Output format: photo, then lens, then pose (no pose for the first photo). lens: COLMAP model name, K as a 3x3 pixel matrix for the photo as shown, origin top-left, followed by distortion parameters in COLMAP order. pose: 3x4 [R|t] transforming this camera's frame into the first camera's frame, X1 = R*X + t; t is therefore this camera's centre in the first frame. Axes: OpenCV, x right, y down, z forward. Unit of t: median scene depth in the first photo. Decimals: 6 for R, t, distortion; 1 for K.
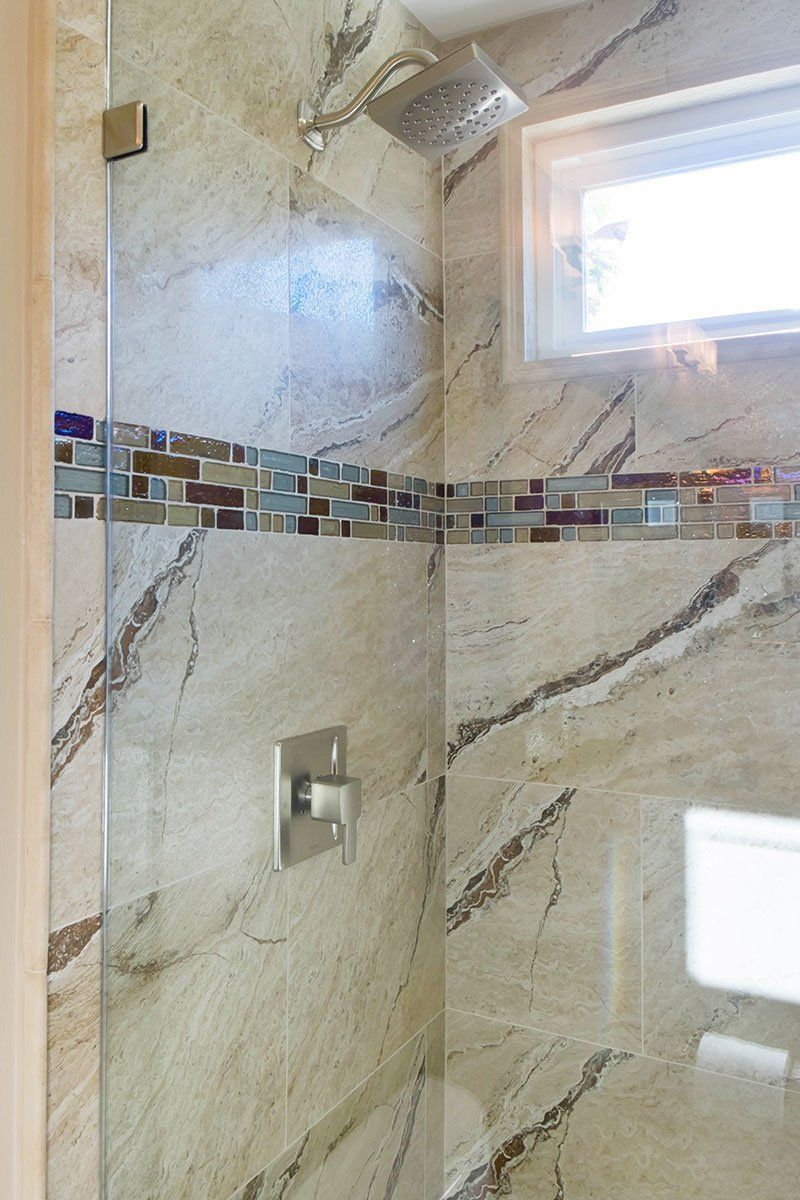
lens RADIAL K [[954.5, 0, 365.3], [0, 954.5, 560.8], [0, 0, 1]] dist [0.001565, -0.006543]
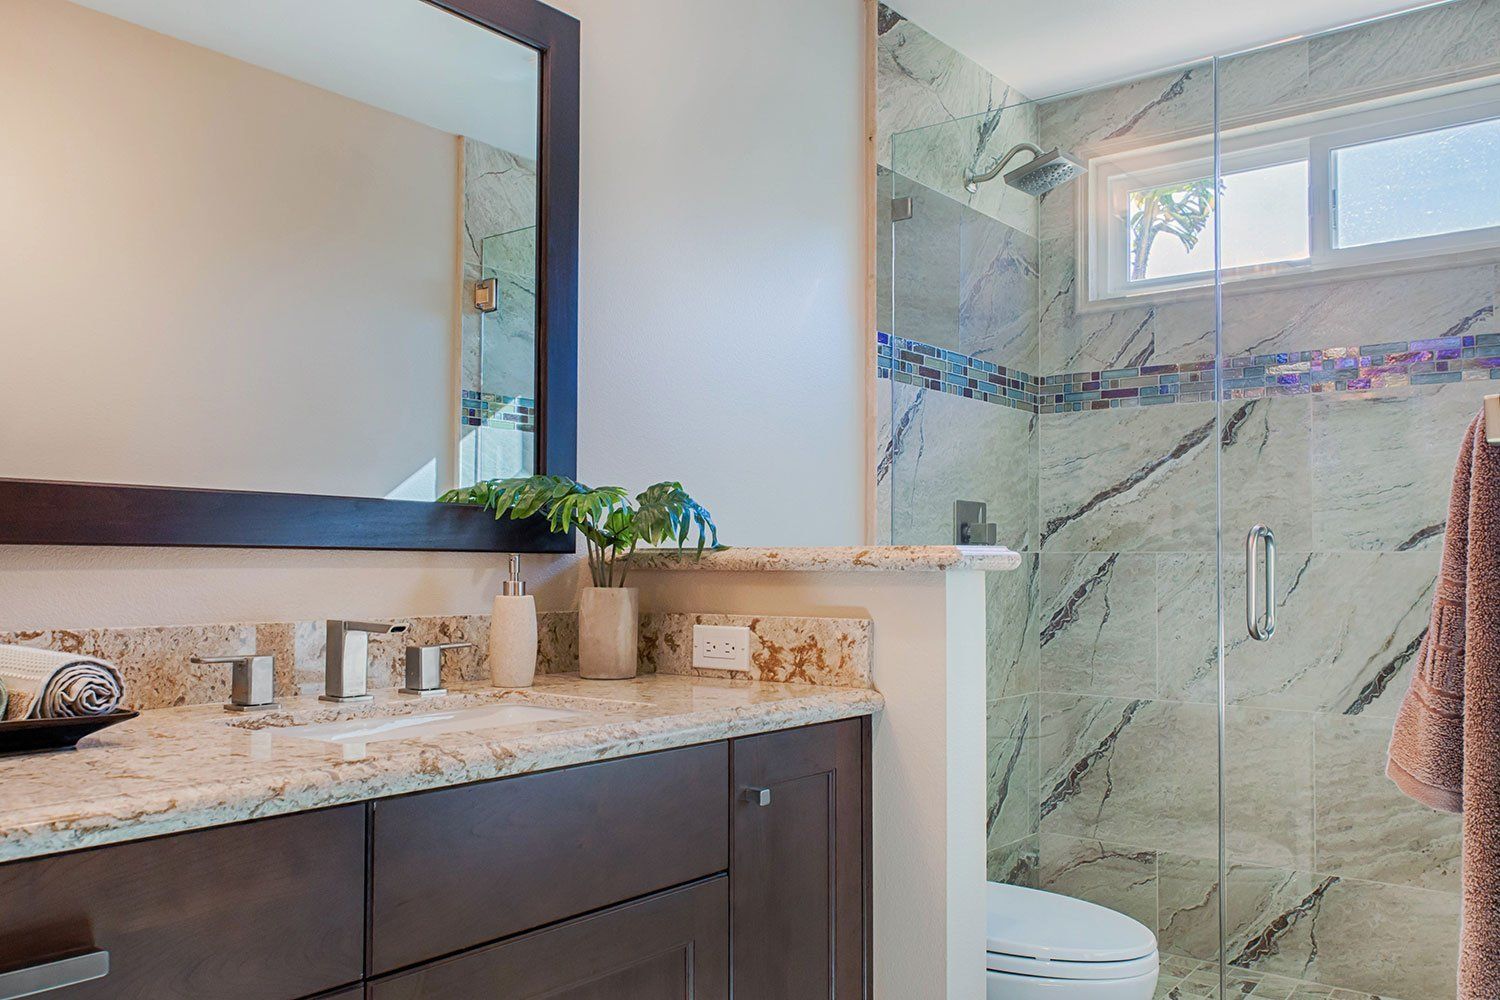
lens RADIAL K [[1193.2, 0, 736.0], [0, 1193.2, 529.0], [0, 0, 1]] dist [0.001565, -0.006543]
pose [[0.989605, 0.004239, -0.143751, -0.149002], [-0.005157, 0.999969, -0.006015, 0.214630], [0.143721, 0.006694, 0.989596, -1.206193]]
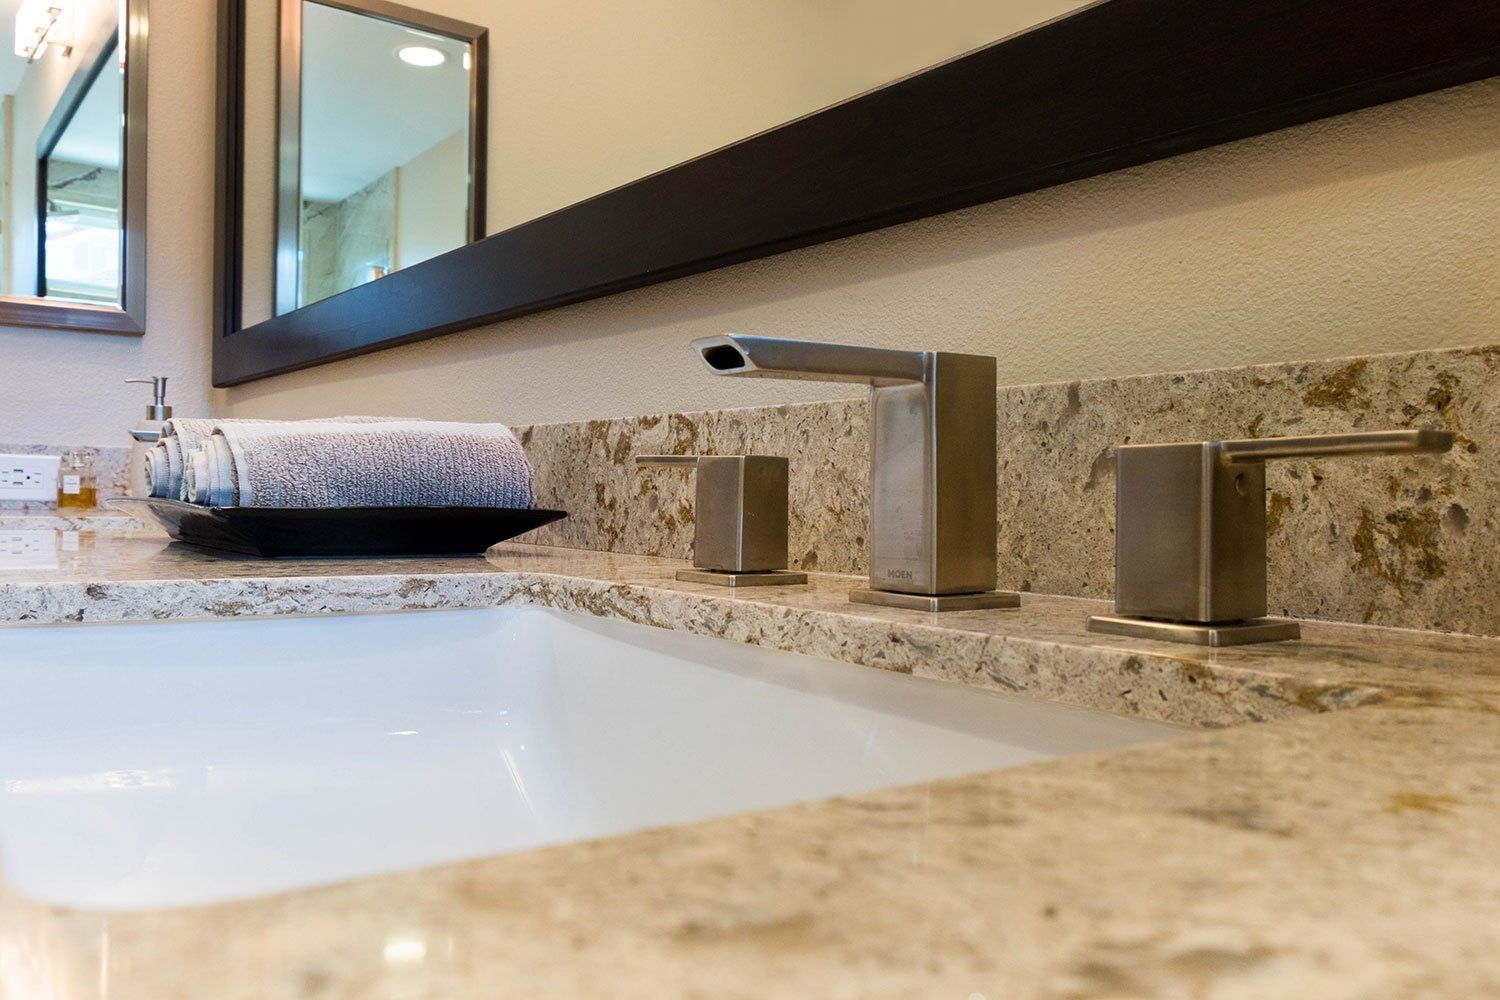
lens RADIAL K [[1193.2, 0, 682.5], [0, 1193.2, 493.4], [0, 0, 1]] dist [0.001565, -0.006543]
pose [[-0.434715, -0.001795, -0.900566, -0.293630], [0.010799, 0.999916, -0.007206, 0.324811], [0.900503, -0.012858, -0.434659, -0.182935]]
